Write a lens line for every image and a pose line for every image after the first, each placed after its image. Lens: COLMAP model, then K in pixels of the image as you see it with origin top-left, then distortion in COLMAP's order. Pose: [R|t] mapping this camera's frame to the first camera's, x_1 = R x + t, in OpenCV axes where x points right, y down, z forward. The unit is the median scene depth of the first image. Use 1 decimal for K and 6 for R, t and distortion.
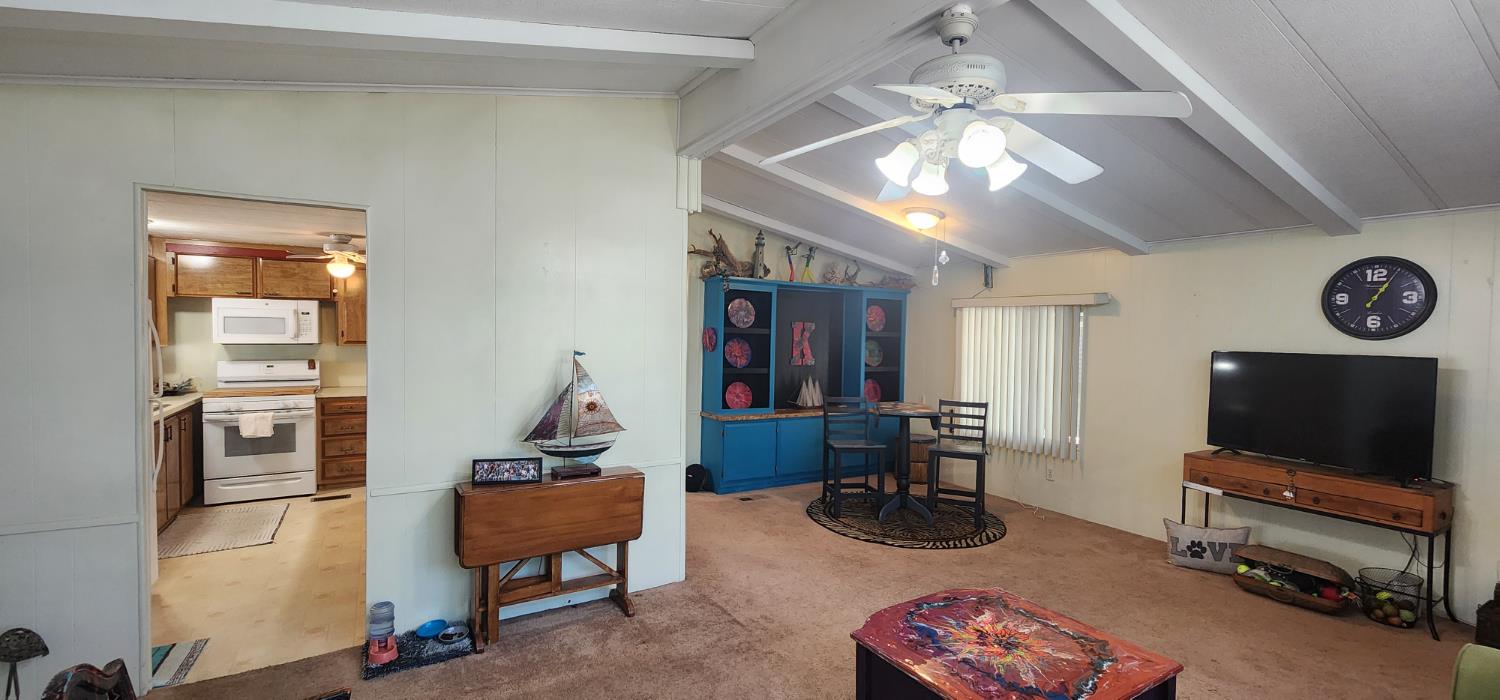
lens RADIAL K [[615.3, 0, 753.7], [0, 615.3, 350.1], [0, 0, 1]] dist [-0.002129, 0.001872]
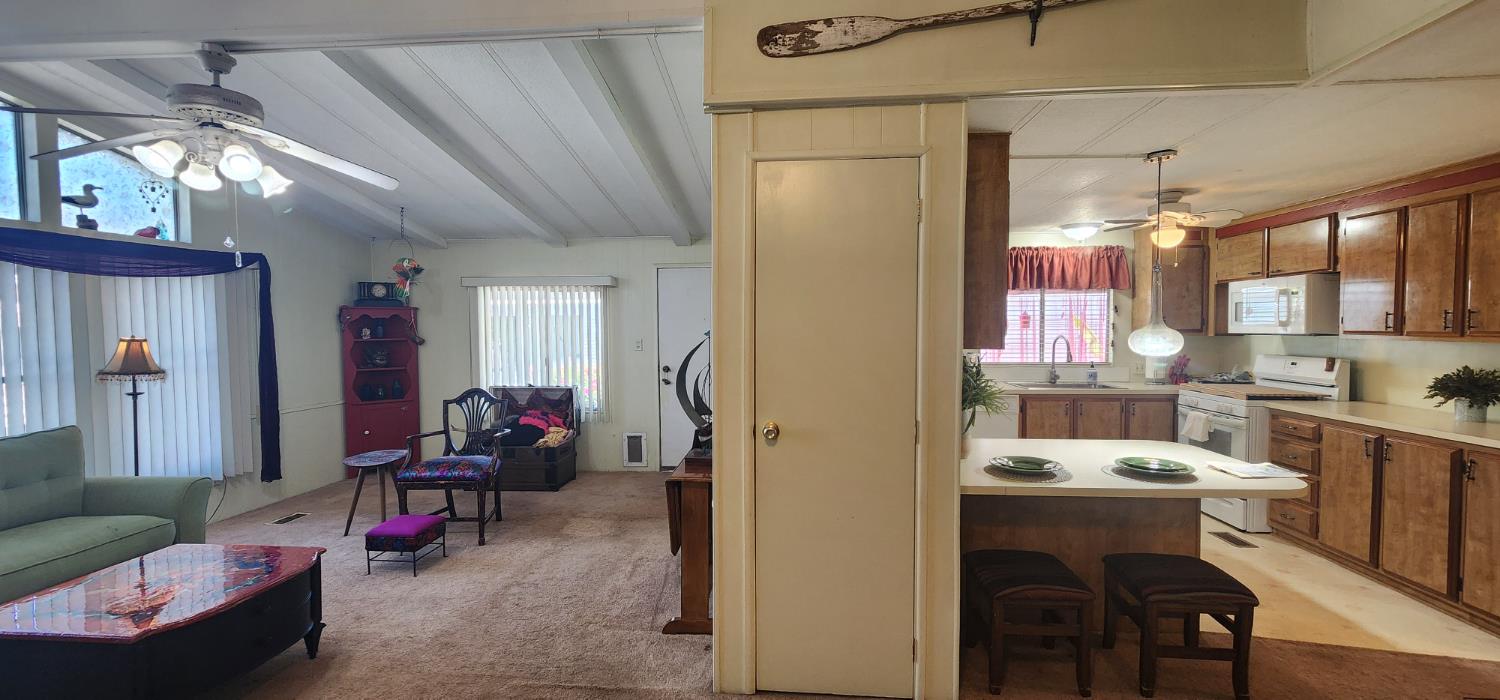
lens RADIAL K [[615.3, 0, 753.7], [0, 615.3, 350.9], [0, 0, 1]] dist [-0.002129, 0.001872]
pose [[-0.588473, 0.021983, -0.808218, 0.262570], [-0.026983, 0.998539, 0.046806, -0.008298], [0.808067, 0.049353, -0.587020, 0.981354]]
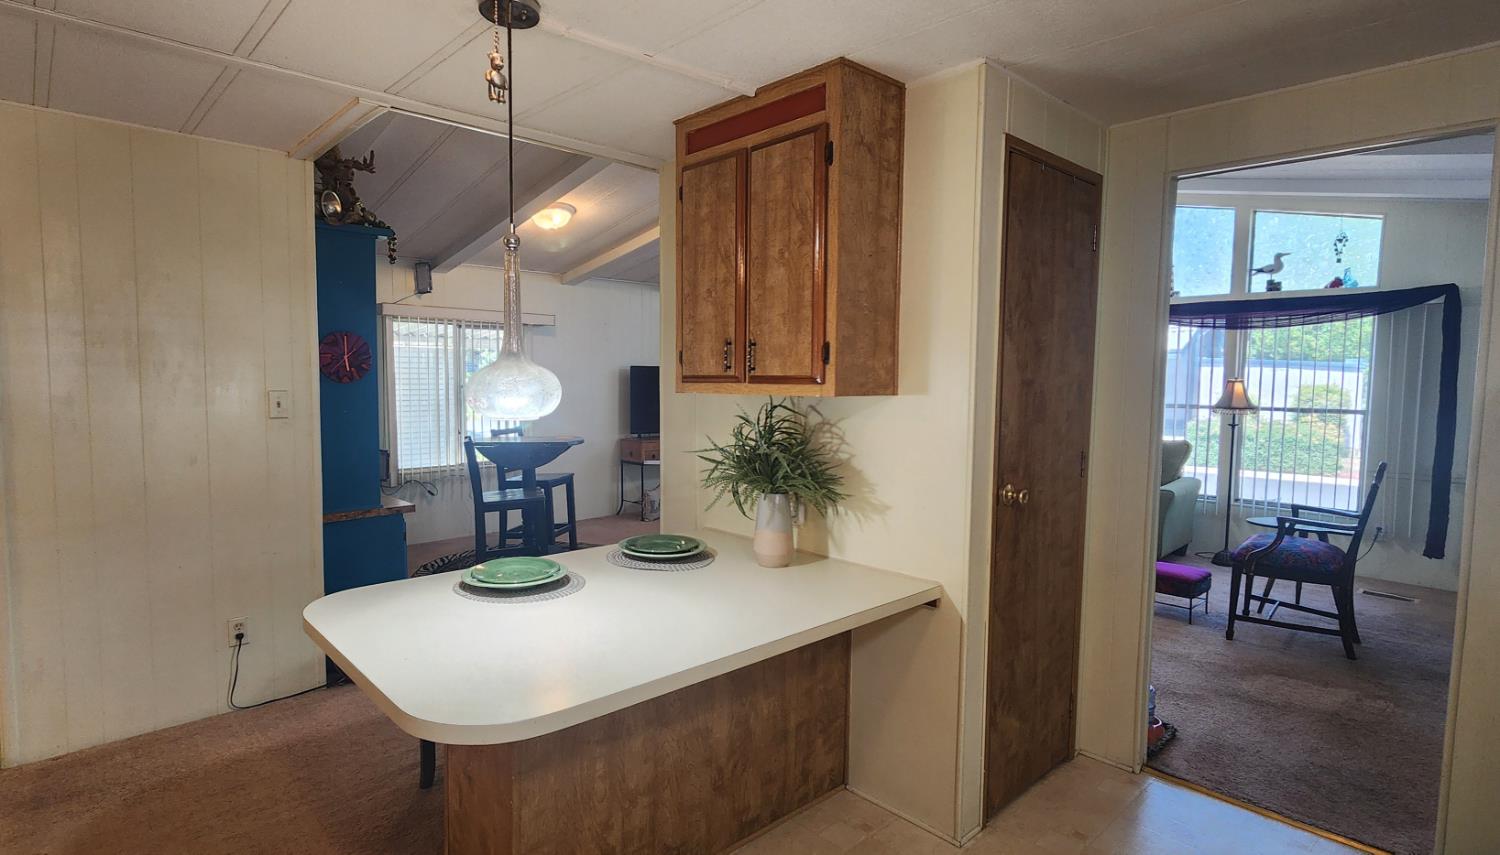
lens RADIAL K [[761.7, 0, 708.1], [0, 761.7, 435.6], [0, 0, 1]] dist [0.005483, 0.001153]
pose [[-0.189730, -0.099301, 0.976802, -0.773237], [0.014626, 0.994476, 0.103939, -0.015213], [-0.981727, 0.034007, -0.187230, 0.927214]]
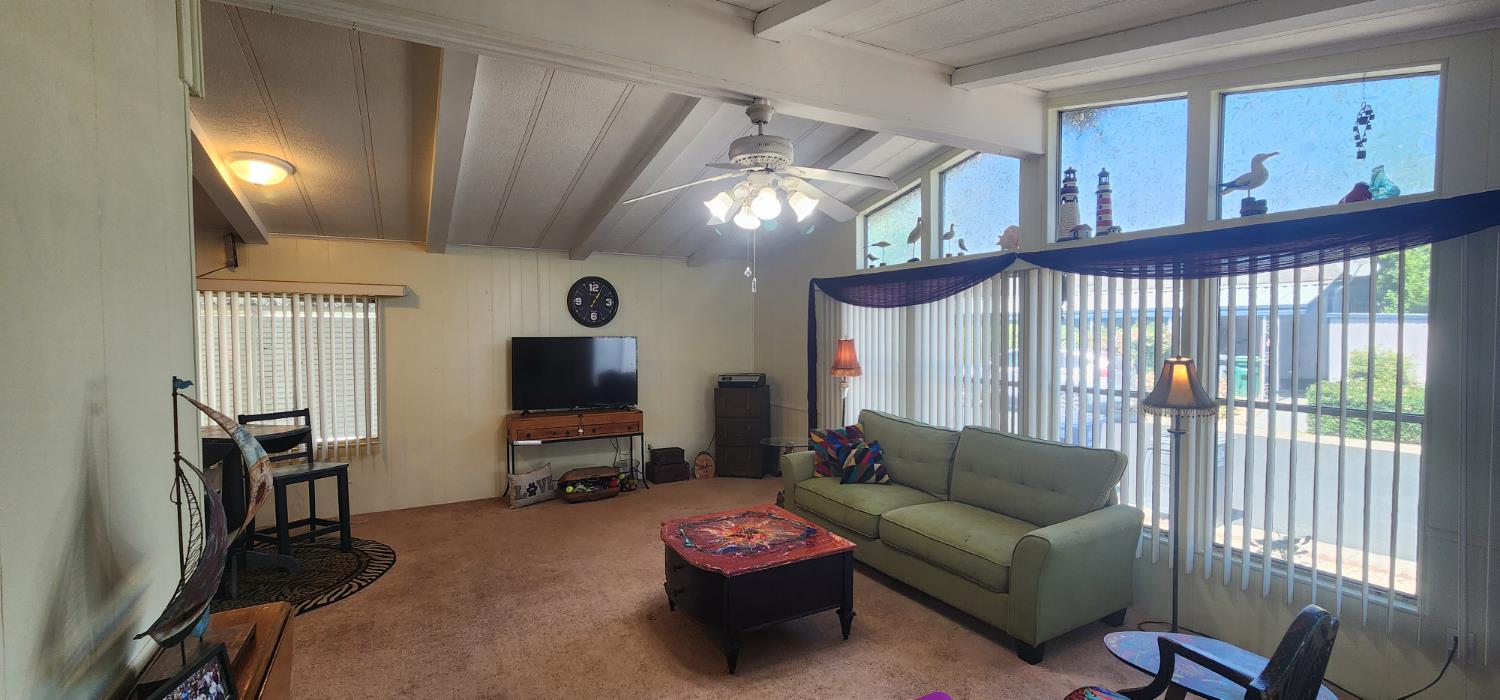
lens RADIAL K [[615.3, 0, 747.2], [0, 615.3, 356.4], [0, 0, 1]] dist [-0.002129, 0.001872]
pose [[0.043767, -0.059911, 0.997244, -0.419502], [0.030570, 0.997813, 0.058604, -0.016117], [-0.998574, 0.027921, 0.045503, 0.363619]]
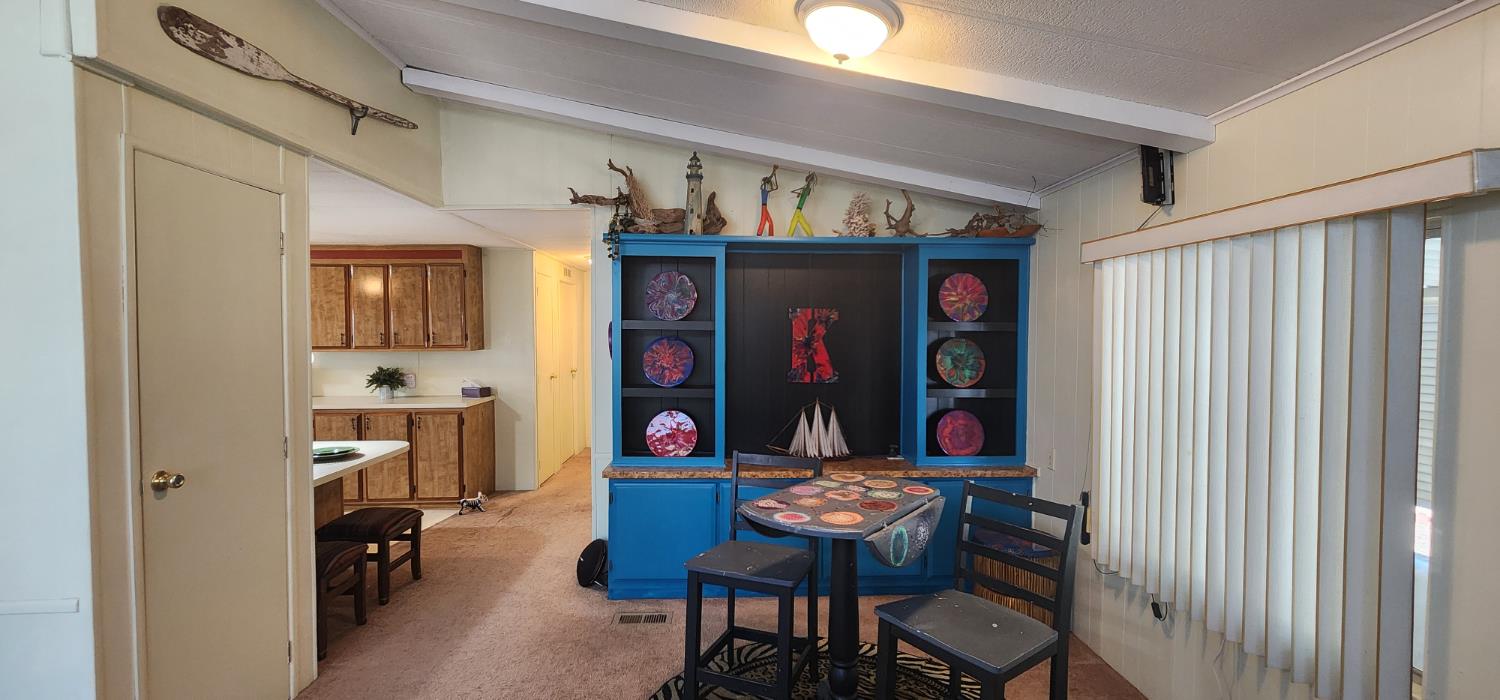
lens RADIAL K [[615.3, 0, 759.9], [0, 615.3, 349.8], [0, 0, 1]] dist [-0.002129, 0.001872]
pose [[0.881756, -0.003958, -0.471689, 0.383890], [0.002800, 0.999991, -0.003158, -0.005735], [0.471698, 0.001465, 0.881759, 0.582621]]
